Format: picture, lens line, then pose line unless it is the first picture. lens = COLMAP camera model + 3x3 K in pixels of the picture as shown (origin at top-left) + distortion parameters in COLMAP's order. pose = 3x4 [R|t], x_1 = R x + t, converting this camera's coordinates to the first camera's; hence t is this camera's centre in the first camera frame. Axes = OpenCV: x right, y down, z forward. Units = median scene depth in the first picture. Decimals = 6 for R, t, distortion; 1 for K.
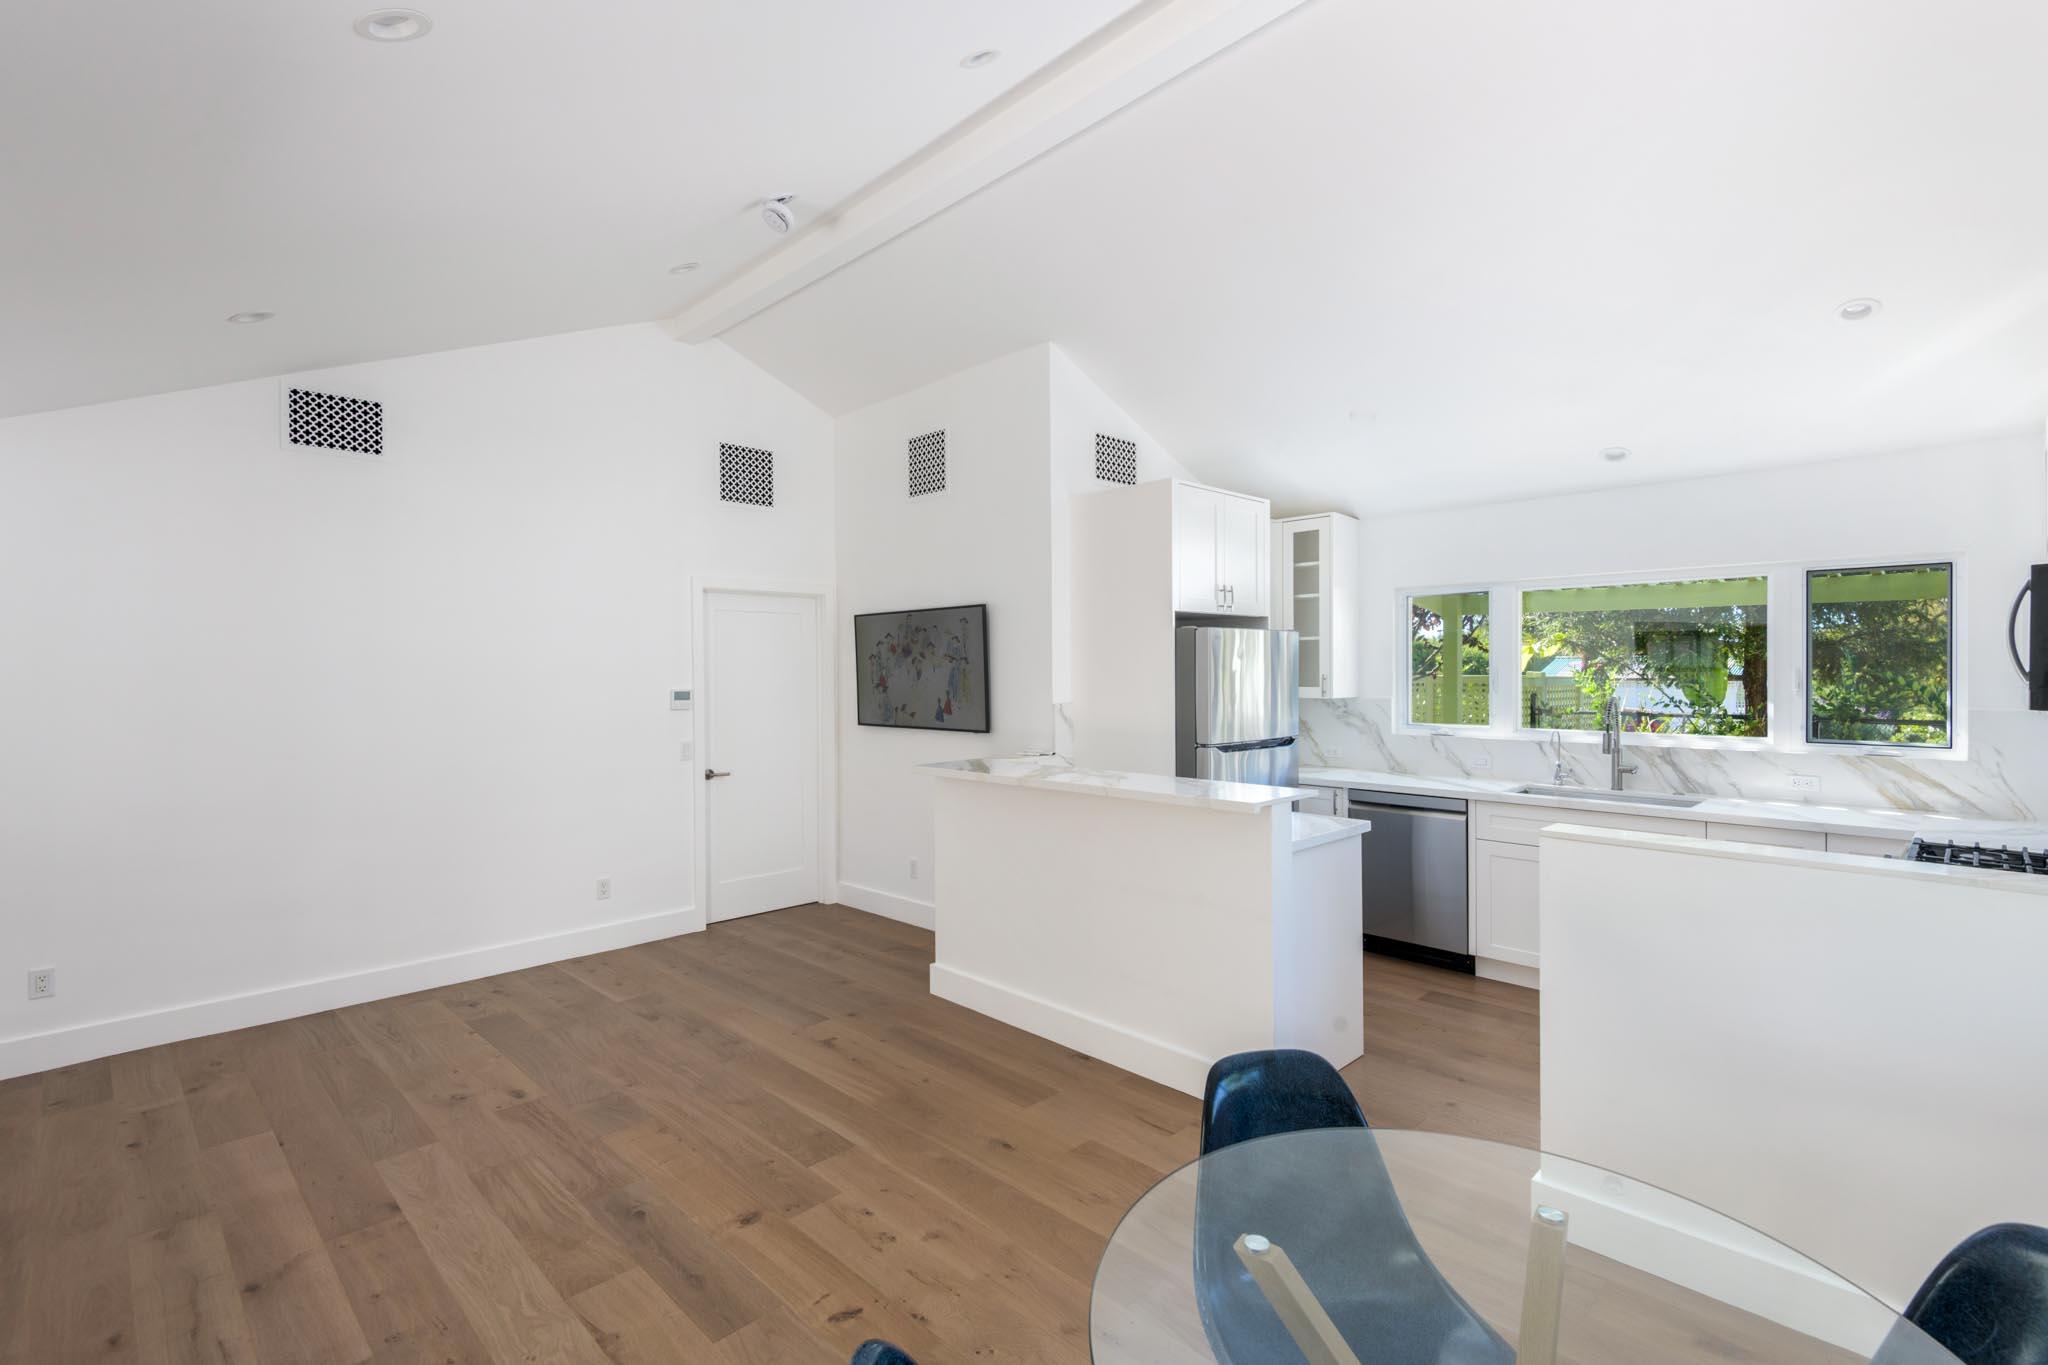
lens RADIAL K [[928.2, 0, 1024.0], [0, 928.2, 682.5], [0, 0, 1]] dist [0.017921, -0.000085]
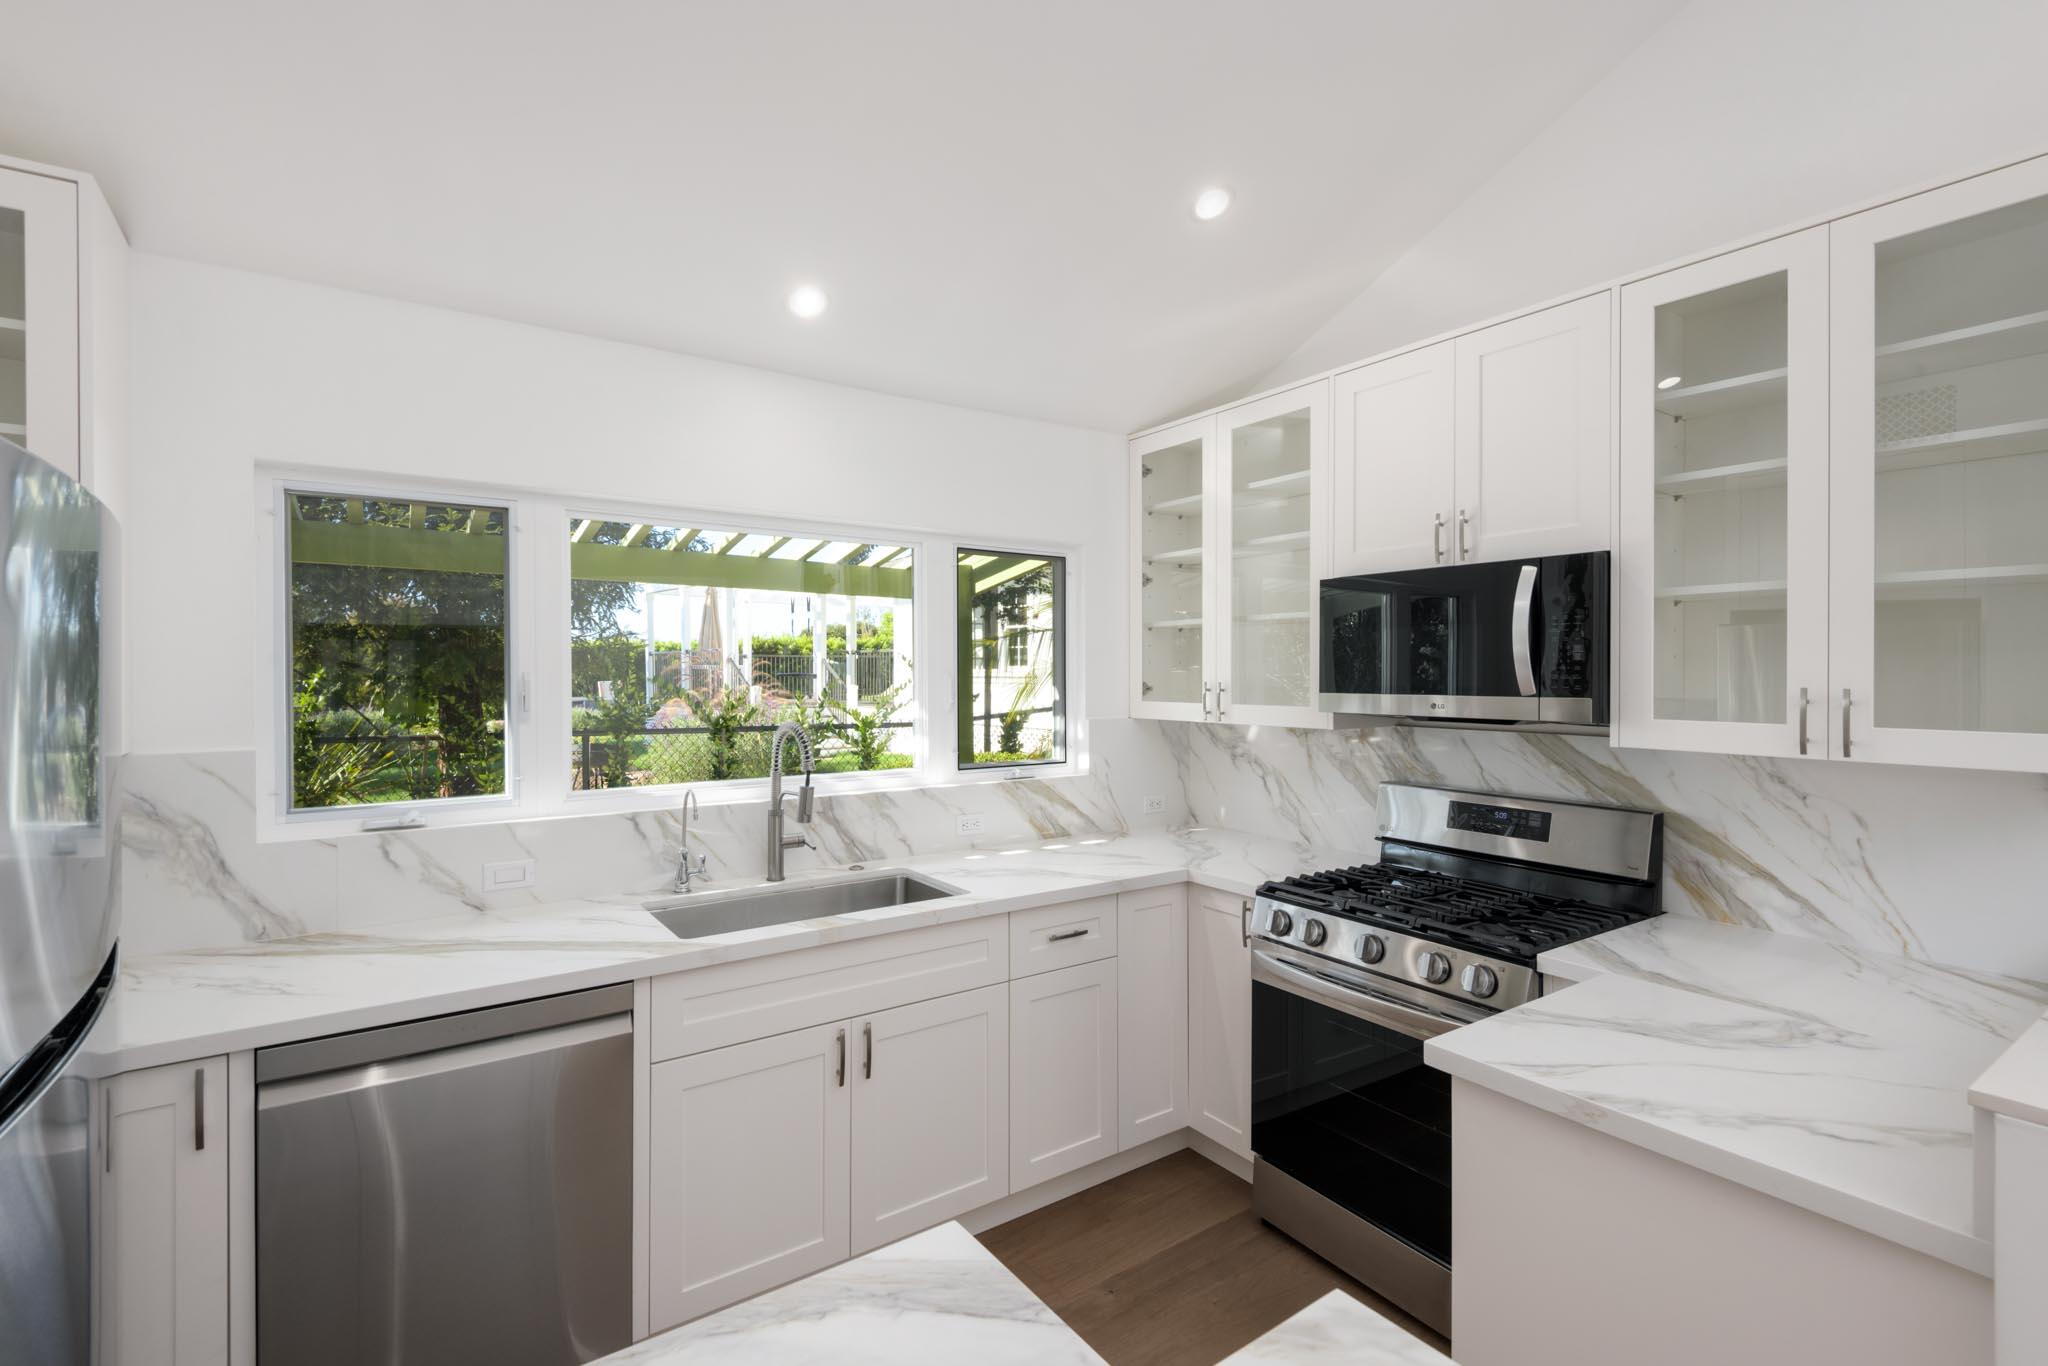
lens RADIAL K [[928.2, 0, 1024.0], [0, 928.2, 683.0], [0, 0, 1]] dist [0.017921, -0.000085]
pose [[0.165784, -0.004943, 0.986150, 0.076521], [0.015343, 0.999879, 0.002432, -0.006368], [-0.986043, 0.014727, 0.165840, 0.658435]]
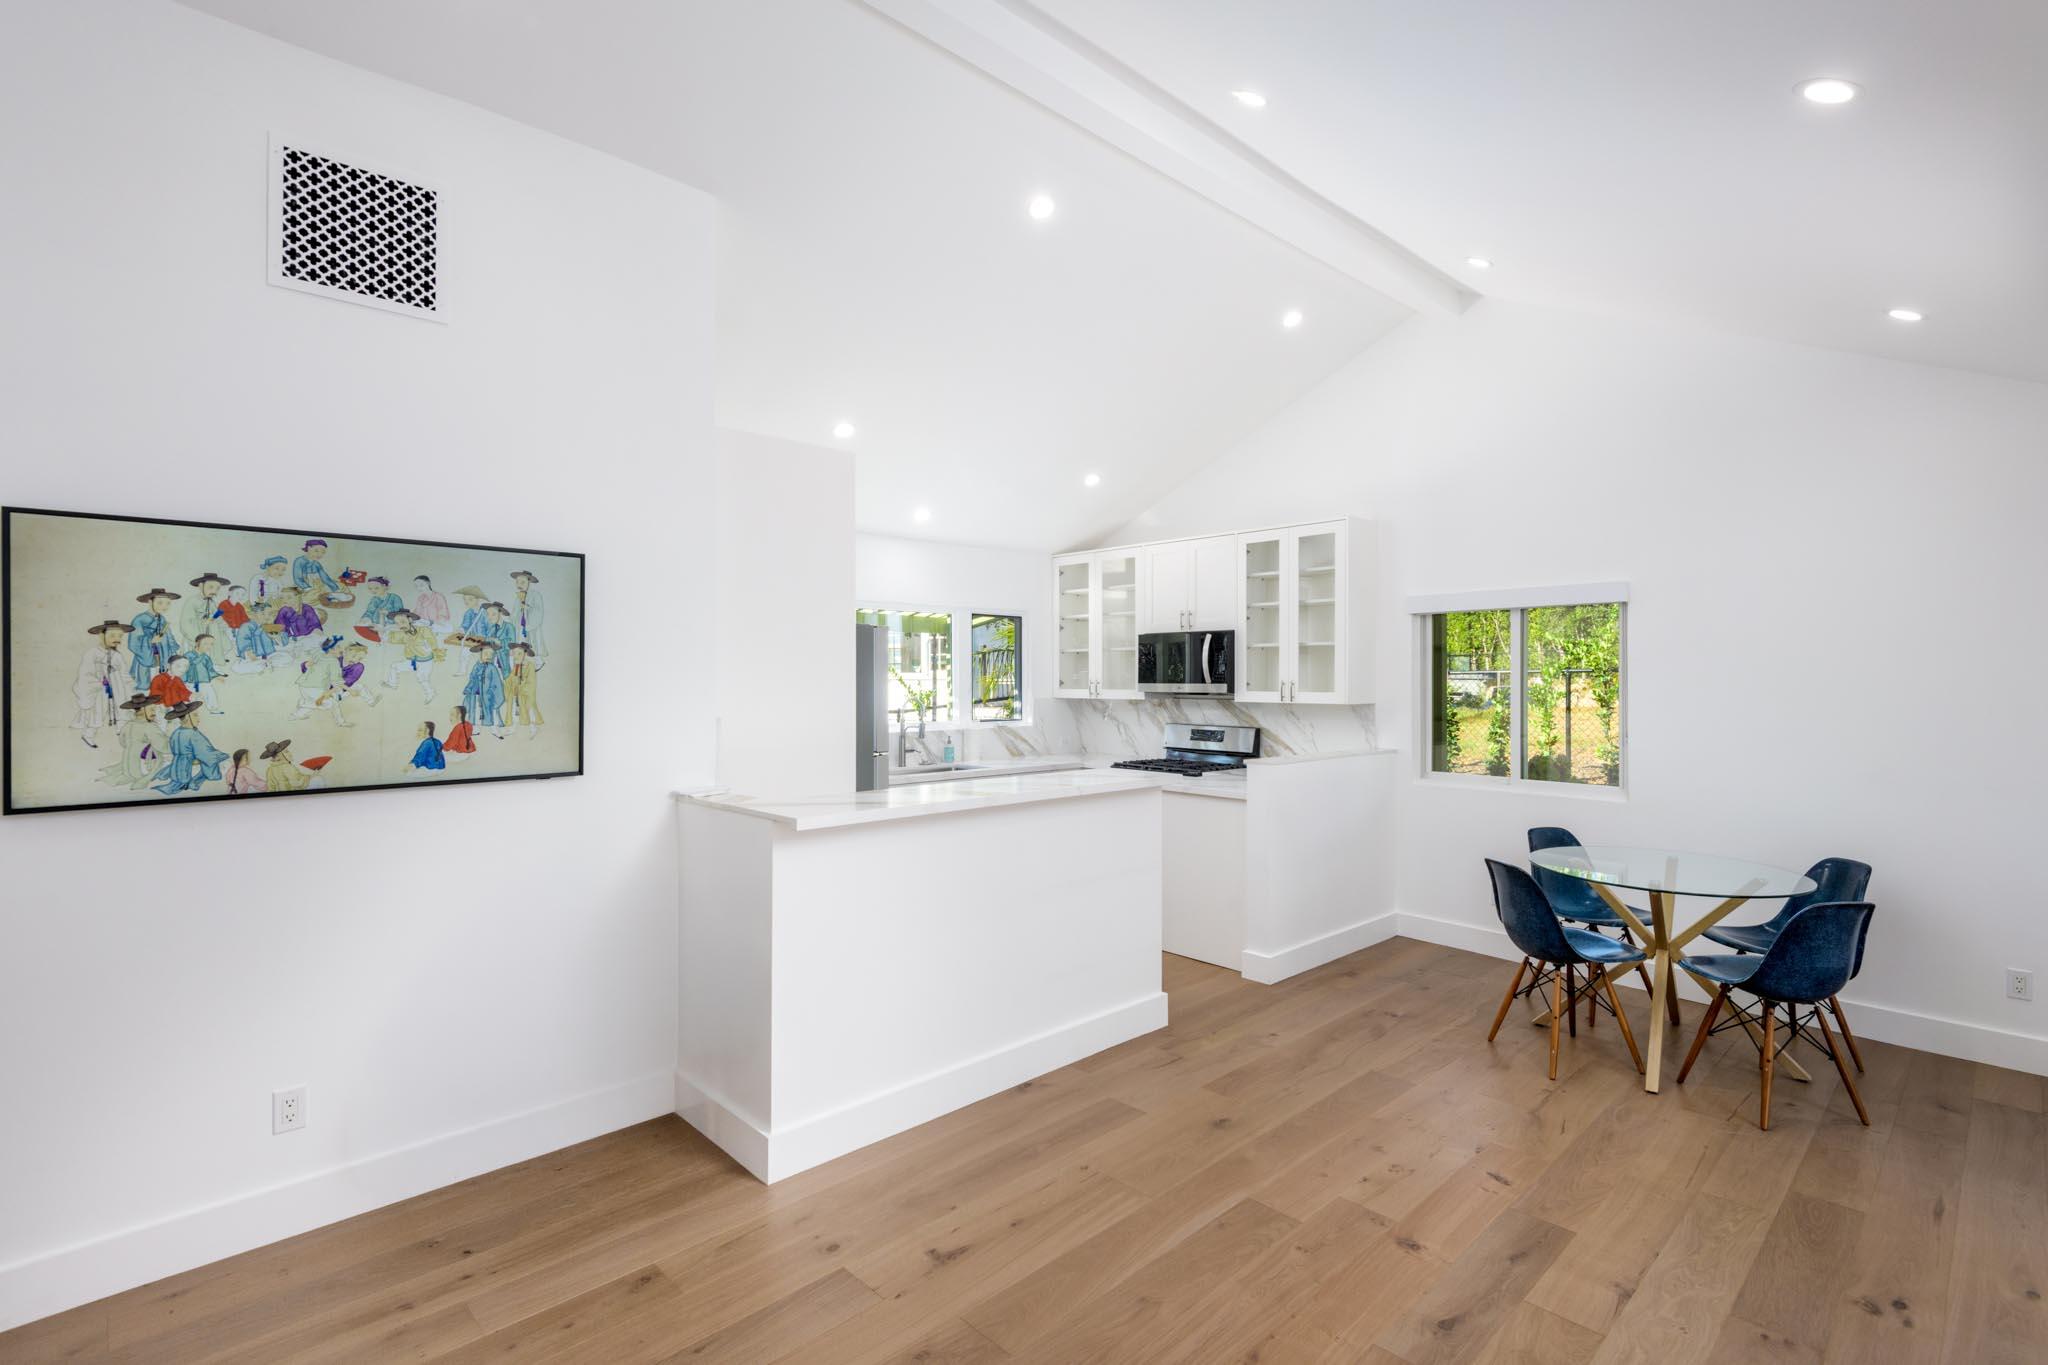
lens RADIAL K [[978.4, 0, 1084.8], [0, 978.4, 688.0], [0, 0, 1]] dist [0.018383, -0.000160]
pose [[-0.016703, -0.006214, 0.999841, -0.643257], [0.013774, 0.999884, 0.006444, 0.000137], [-0.999766, 0.013880, -0.016615, 0.671593]]
